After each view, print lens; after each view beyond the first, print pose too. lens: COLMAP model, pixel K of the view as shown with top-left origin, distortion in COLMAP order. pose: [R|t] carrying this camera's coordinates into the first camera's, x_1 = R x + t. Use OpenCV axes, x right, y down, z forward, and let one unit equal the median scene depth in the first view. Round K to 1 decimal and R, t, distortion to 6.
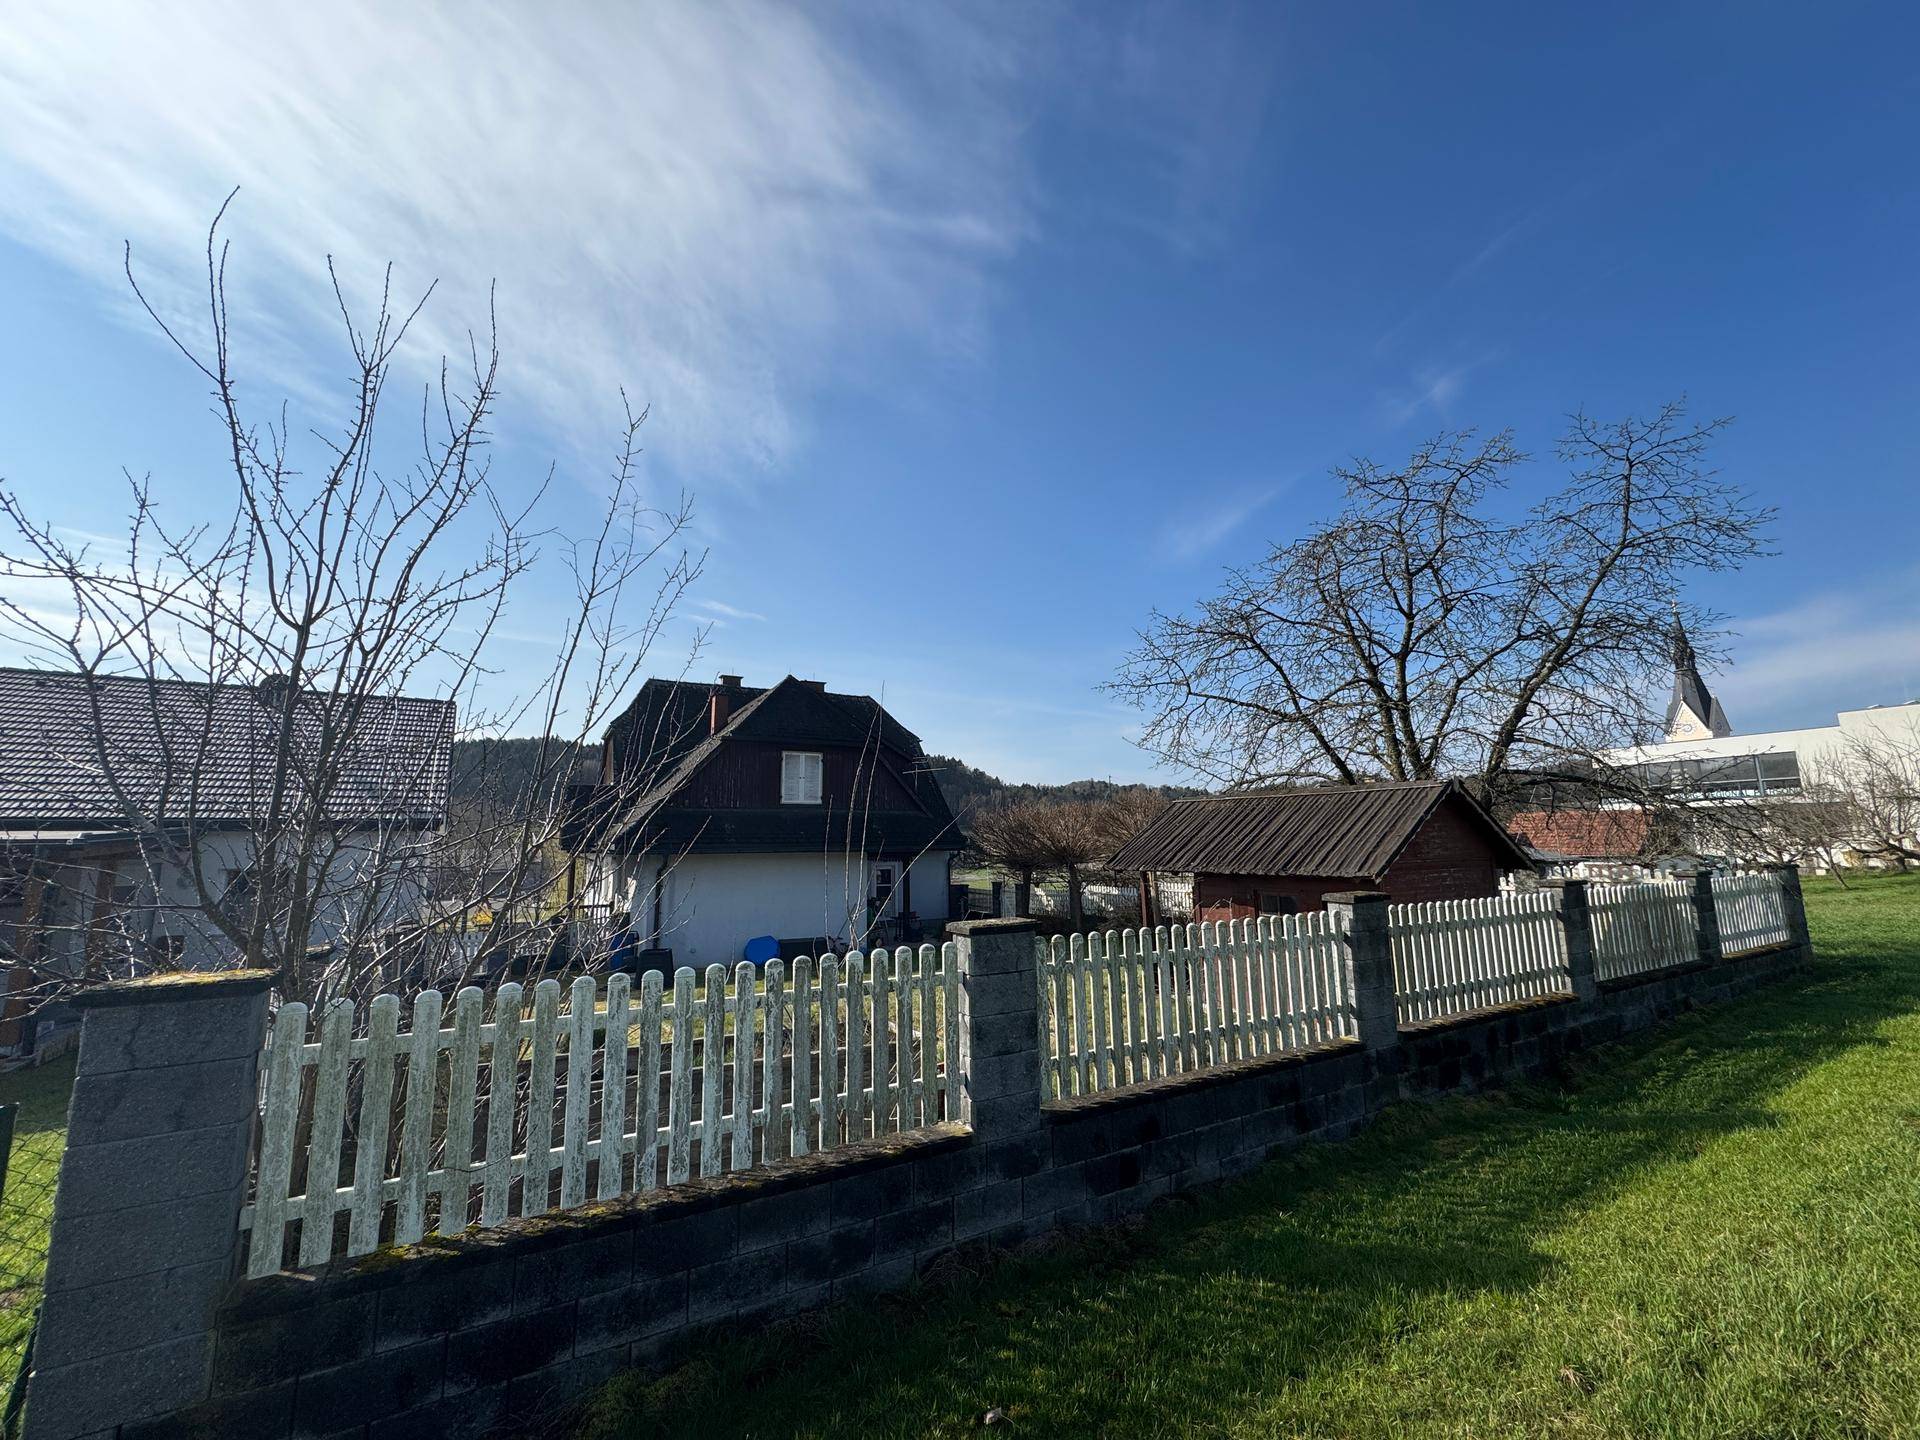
lens RADIAL K [[1018.4, 0, 952.9], [0, 1018.4, 661.7], [0, 0, 1]] dist [-0.003608, -0.000178]
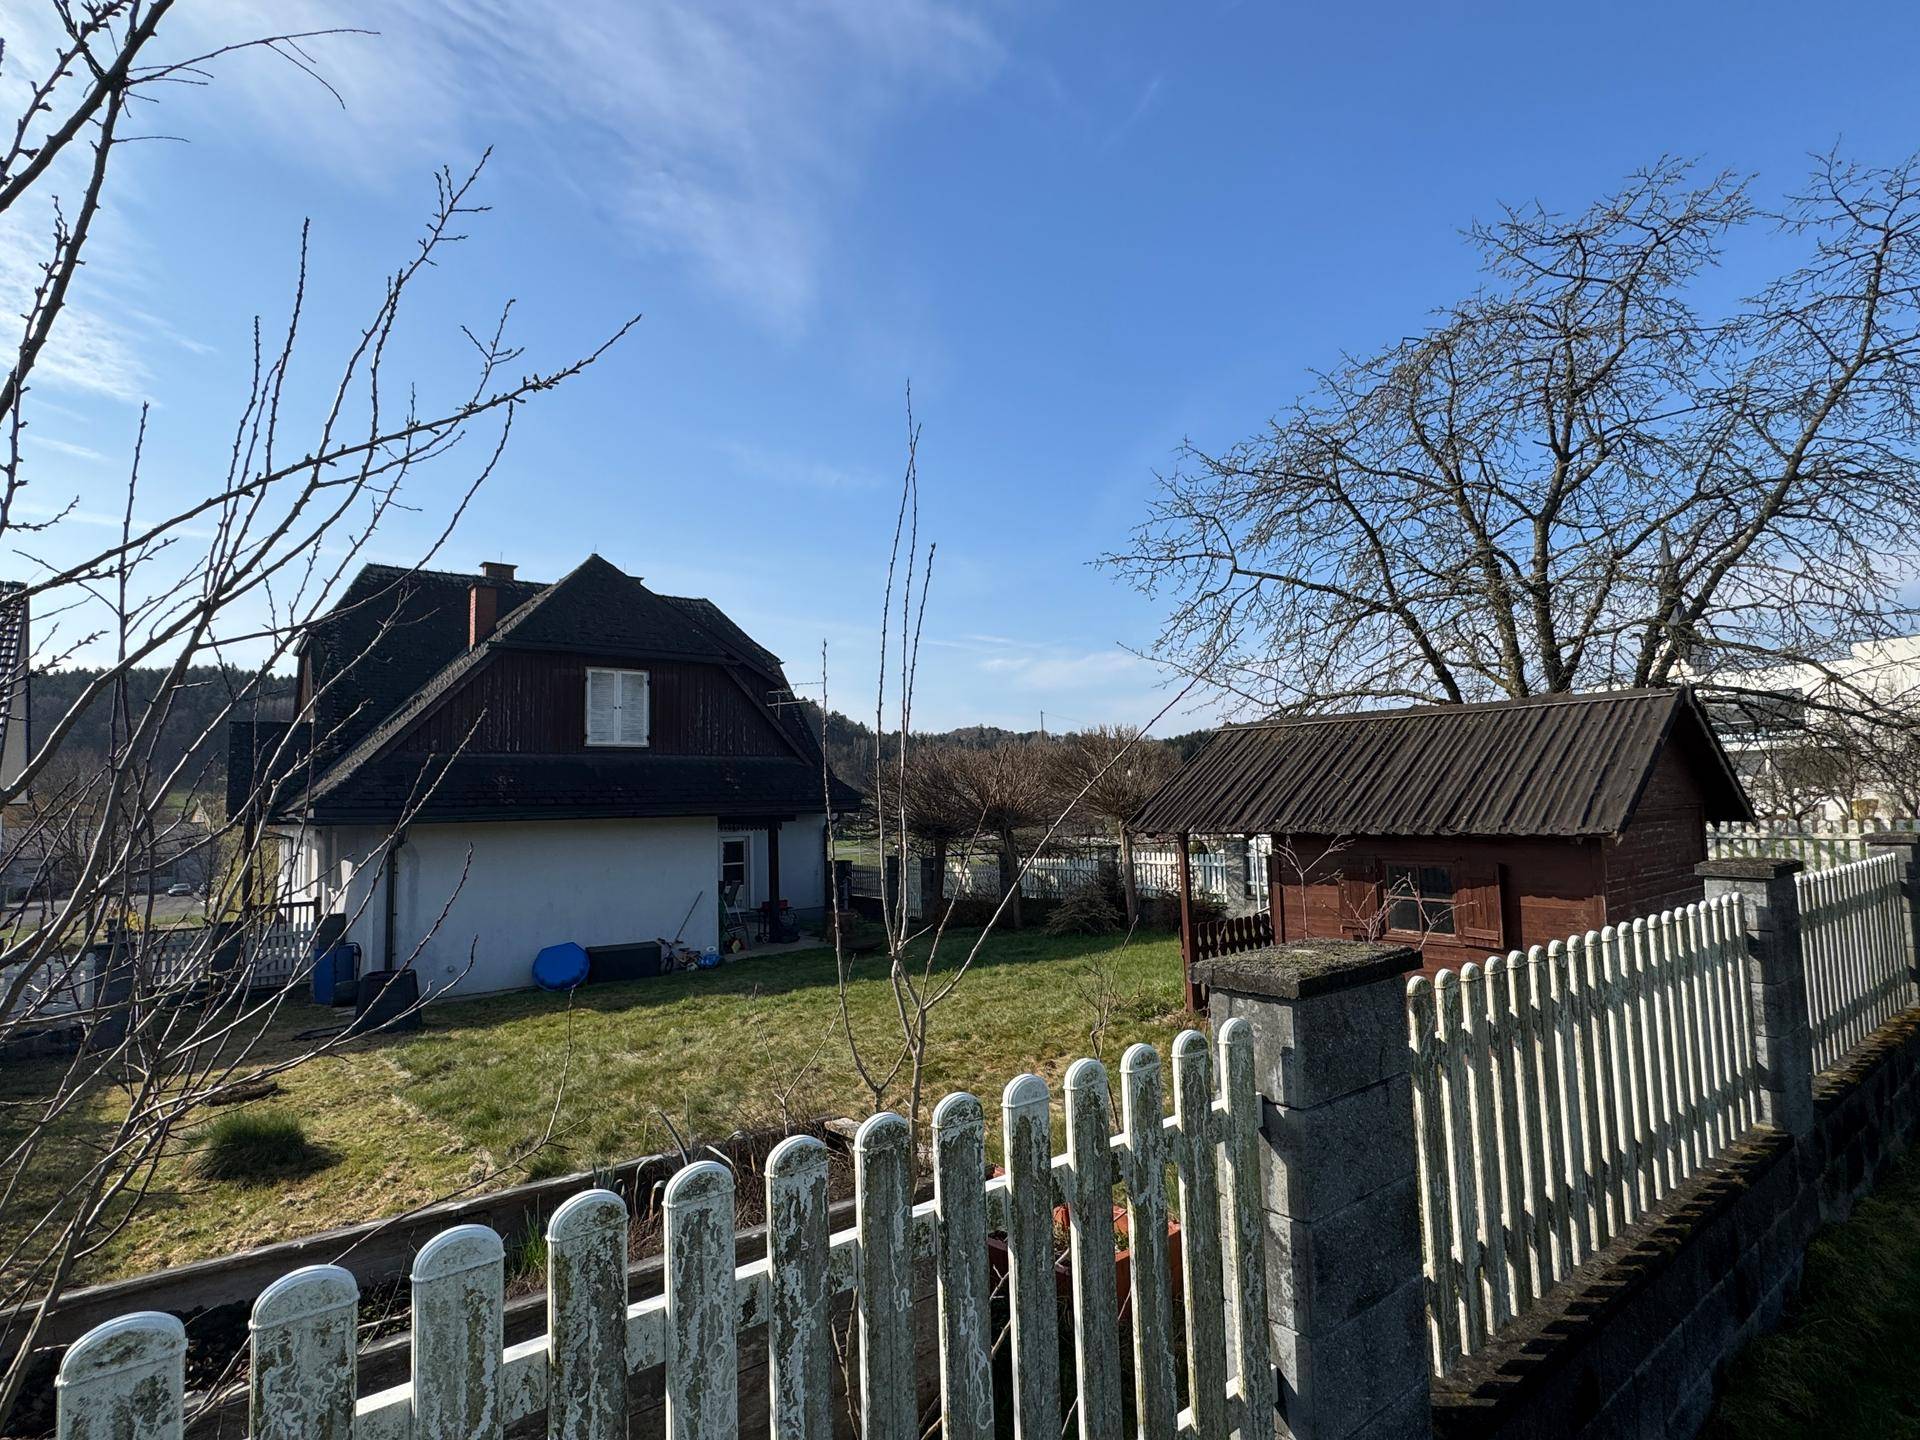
lens RADIAL K [[1146.7, 0, 958.7], [0, 1146.7, 728.9], [0, 0, 1]] dist [-0.002227, 0.001425]
pose [[0.984425, -0.001168, 0.175799, -0.075917], [-0.016857, 0.994743, 0.101004, 0.060523], [-0.174992, -0.102395, 0.979231, 0.283801]]
